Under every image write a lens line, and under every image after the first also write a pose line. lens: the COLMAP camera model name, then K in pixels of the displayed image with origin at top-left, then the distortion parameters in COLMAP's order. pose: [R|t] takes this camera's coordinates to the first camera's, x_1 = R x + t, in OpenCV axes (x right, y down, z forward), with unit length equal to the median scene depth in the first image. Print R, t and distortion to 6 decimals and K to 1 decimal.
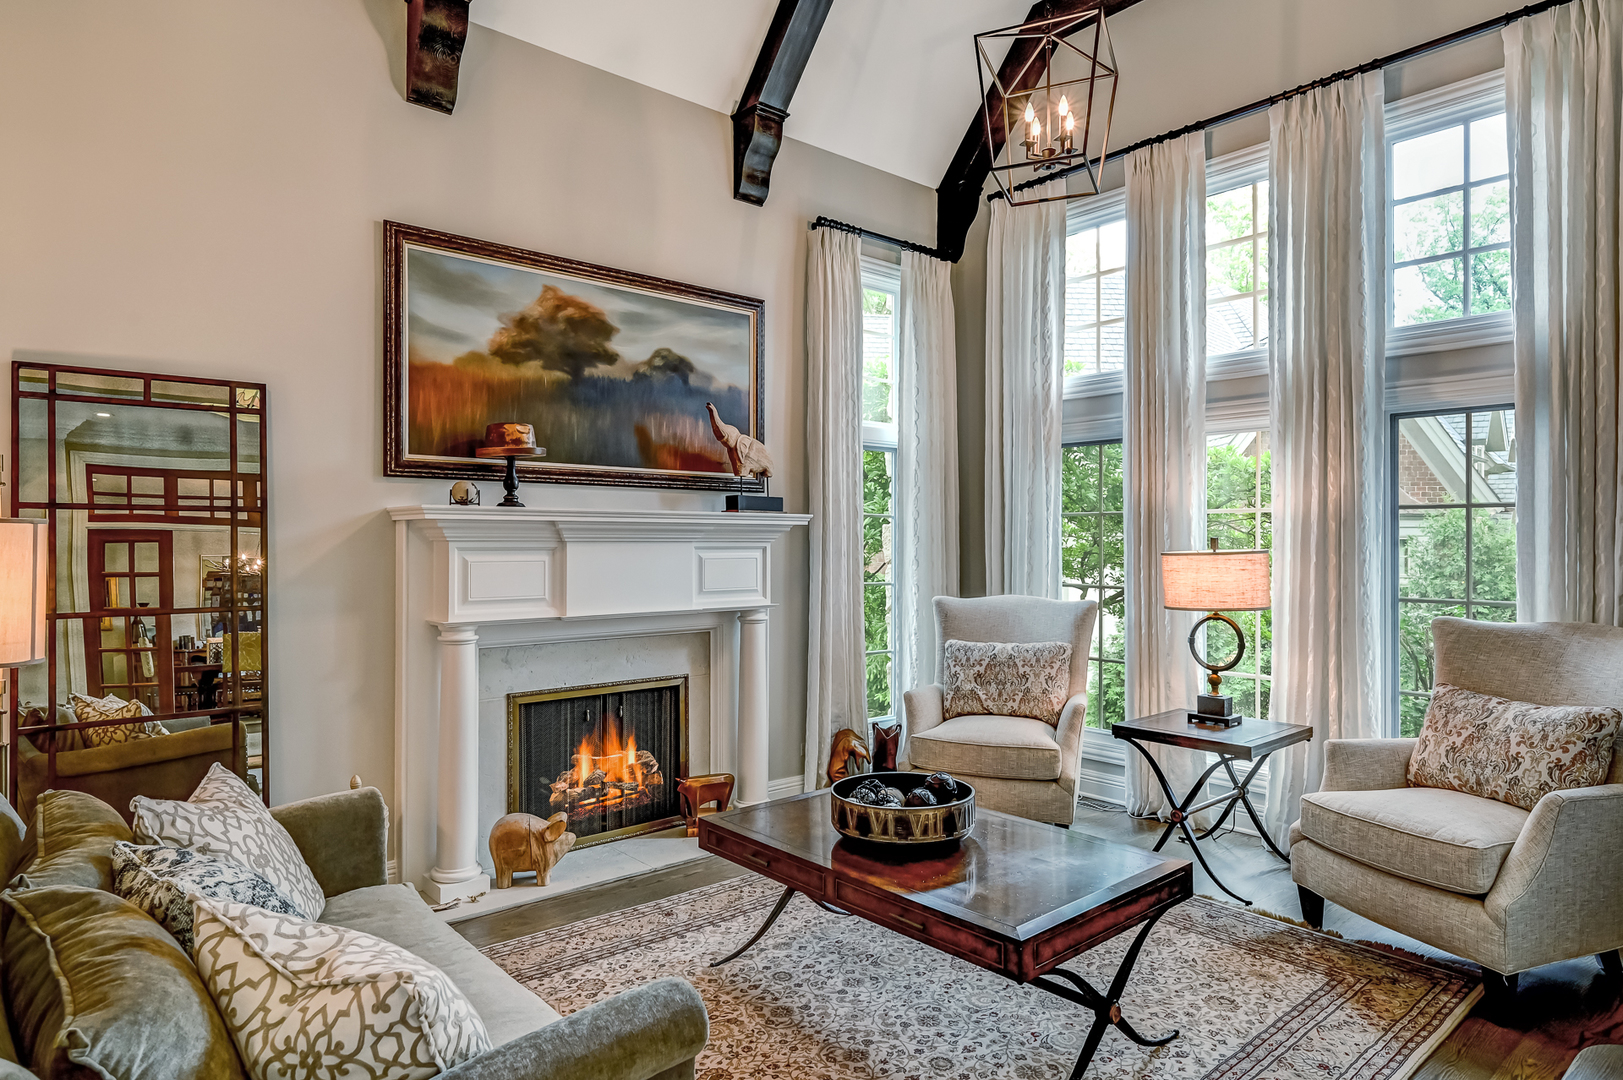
lens RADIAL K [[925.2, 0, 763.4], [0, 925.2, 547.5], [0, 0, 1]] dist [0.000828, -0.003914]
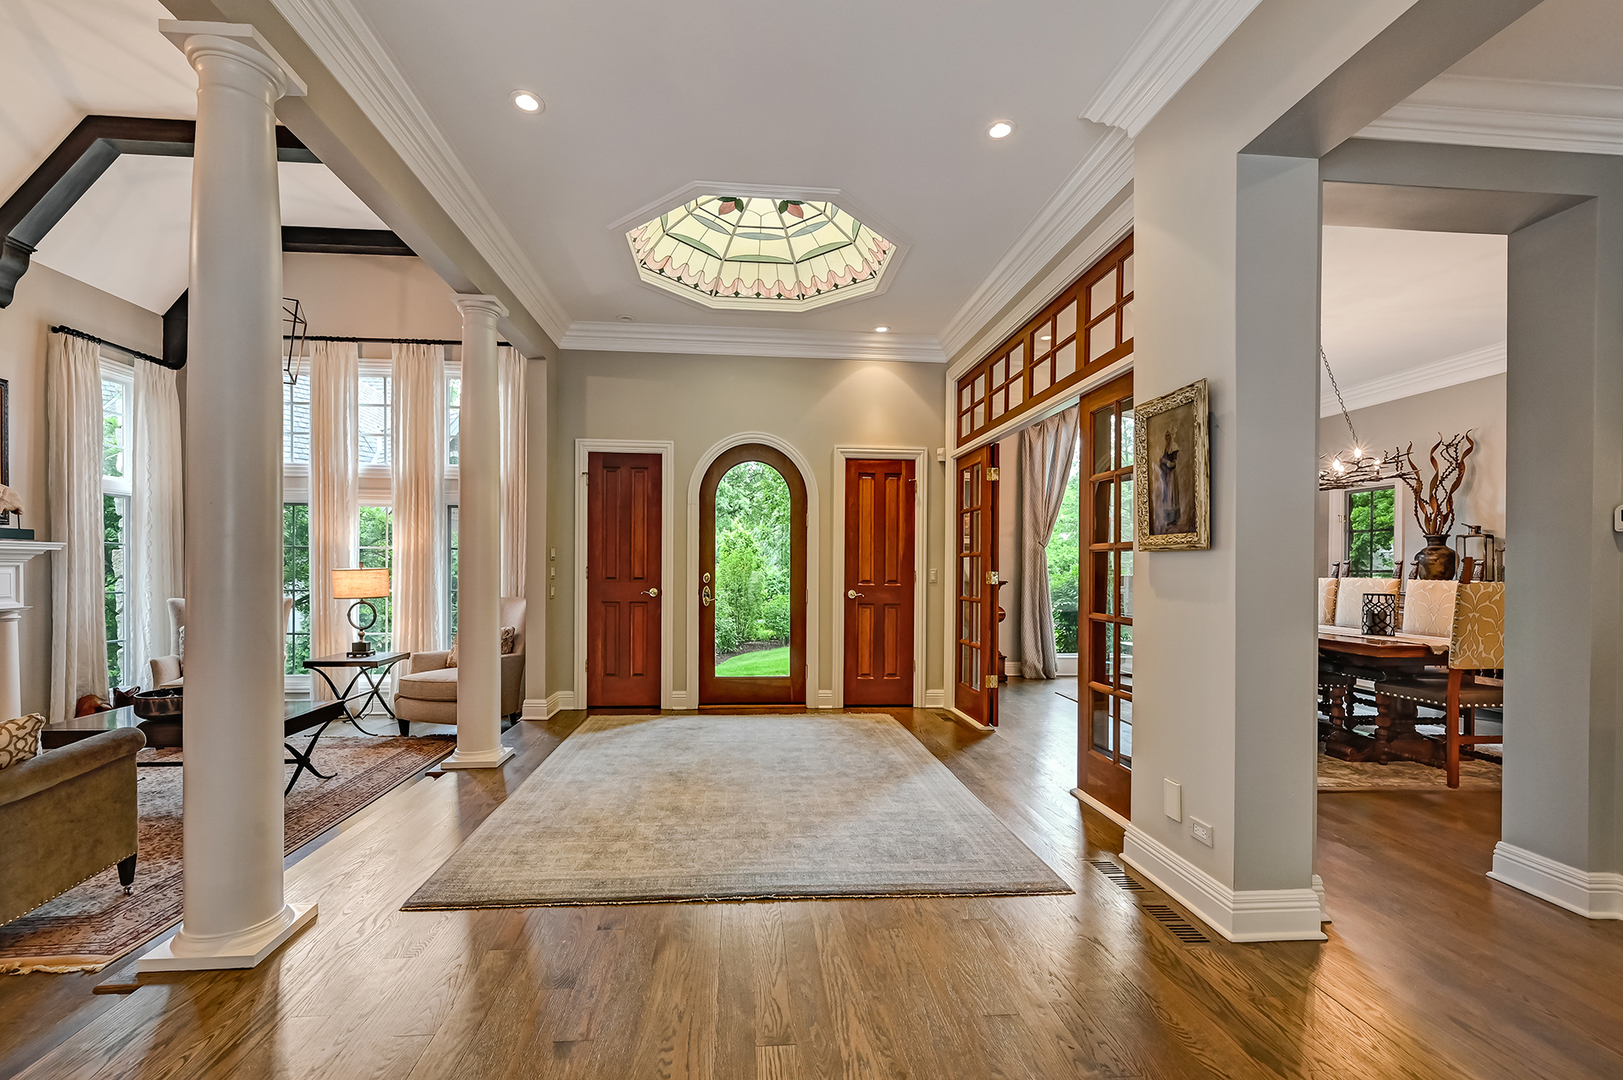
lens RADIAL K [[719.8, 0, 786.9], [0, 719.8, 571.4], [0, 0, 1]] dist [-0.000710, 0.000293]
pose [[0.573777, -0.003488, 0.819004, -0.222536], [-0.002015, 0.999982, 0.005670, -0.000417], [-0.819009, -0.004903, 0.573759, -0.559917]]
